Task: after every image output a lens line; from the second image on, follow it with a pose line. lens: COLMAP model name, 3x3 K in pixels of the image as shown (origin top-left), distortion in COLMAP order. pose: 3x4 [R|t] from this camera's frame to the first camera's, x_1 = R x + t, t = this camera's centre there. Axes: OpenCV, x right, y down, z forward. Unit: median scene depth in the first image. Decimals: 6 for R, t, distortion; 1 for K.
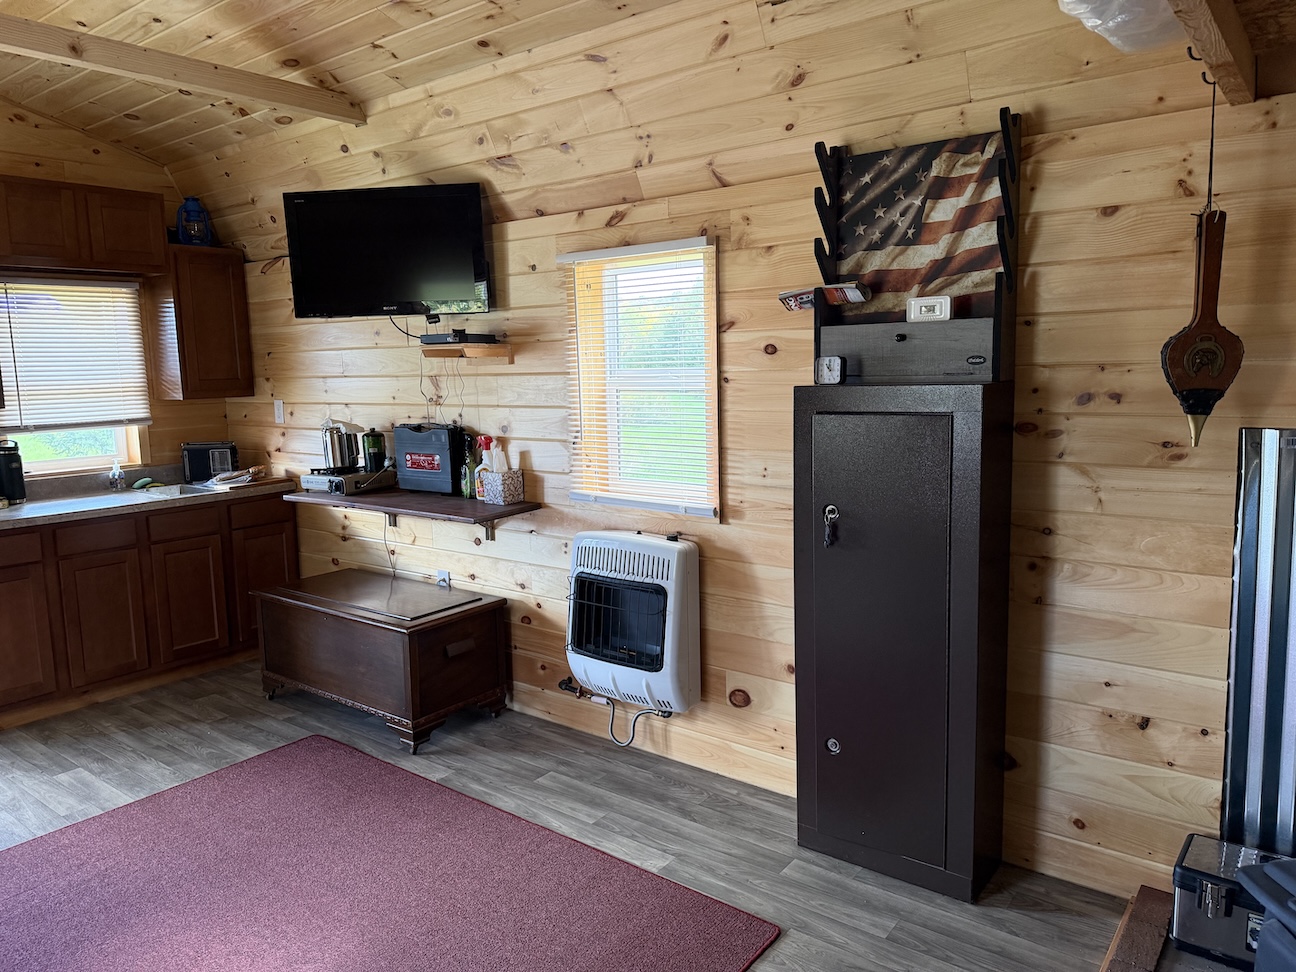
lens RADIAL K [[904.0, 0, 664.4], [0, 904.0, 476.7], [0, 0, 1]] dist [0.023592, -0.037596]
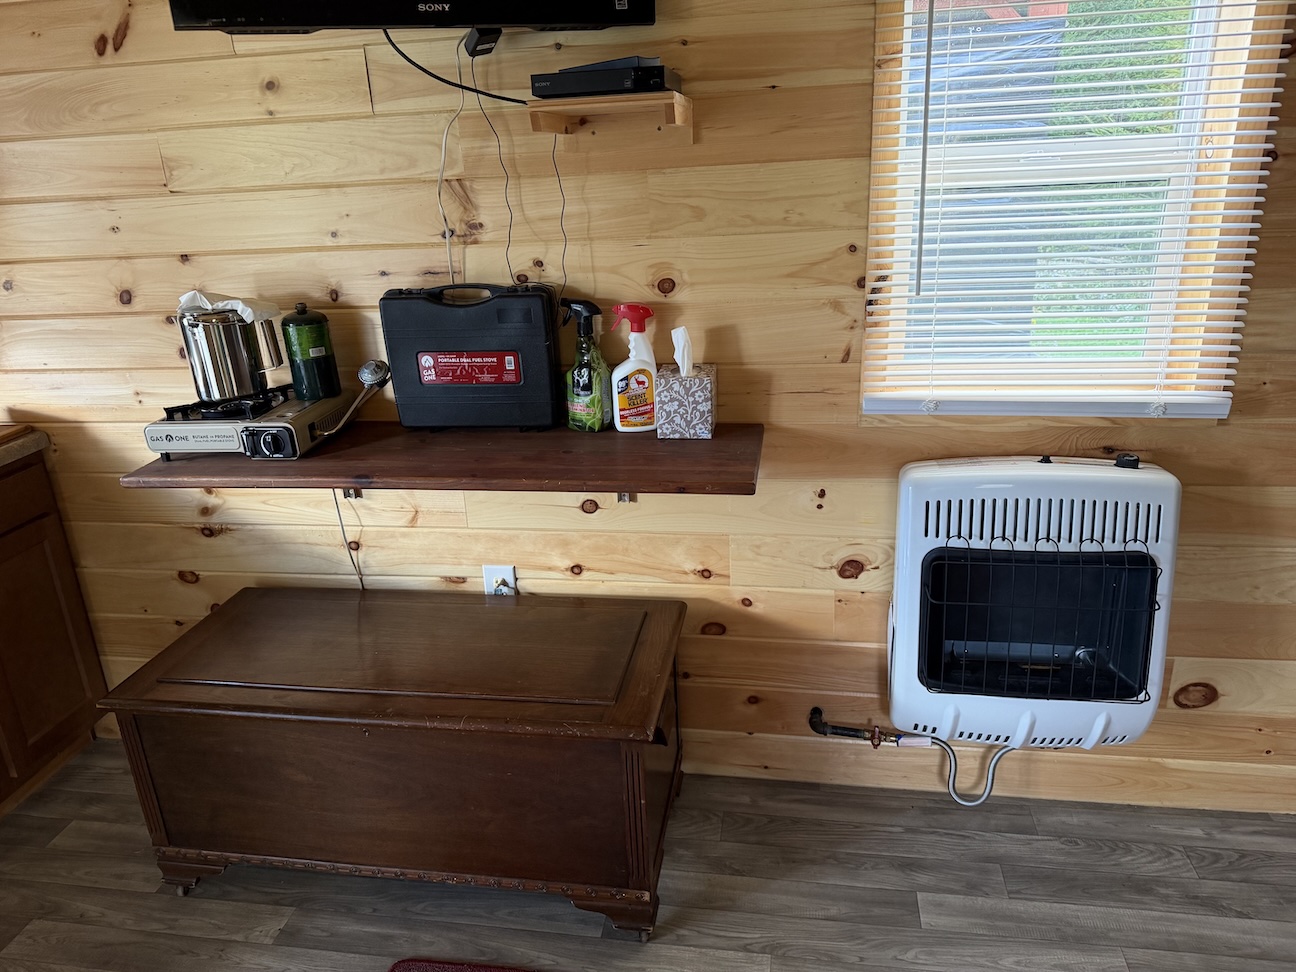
lens RADIAL K [[904.0, 0, 654.6], [0, 904.0, 488.9], [0, 0, 1]] dist [0.023592, -0.037596]
pose [[0.885353, -0.174757, 0.430825, -0.415168], [0.083262, 0.971283, 0.222881, -0.055273], [-0.457404, -0.161457, 0.874479, 0.540203]]
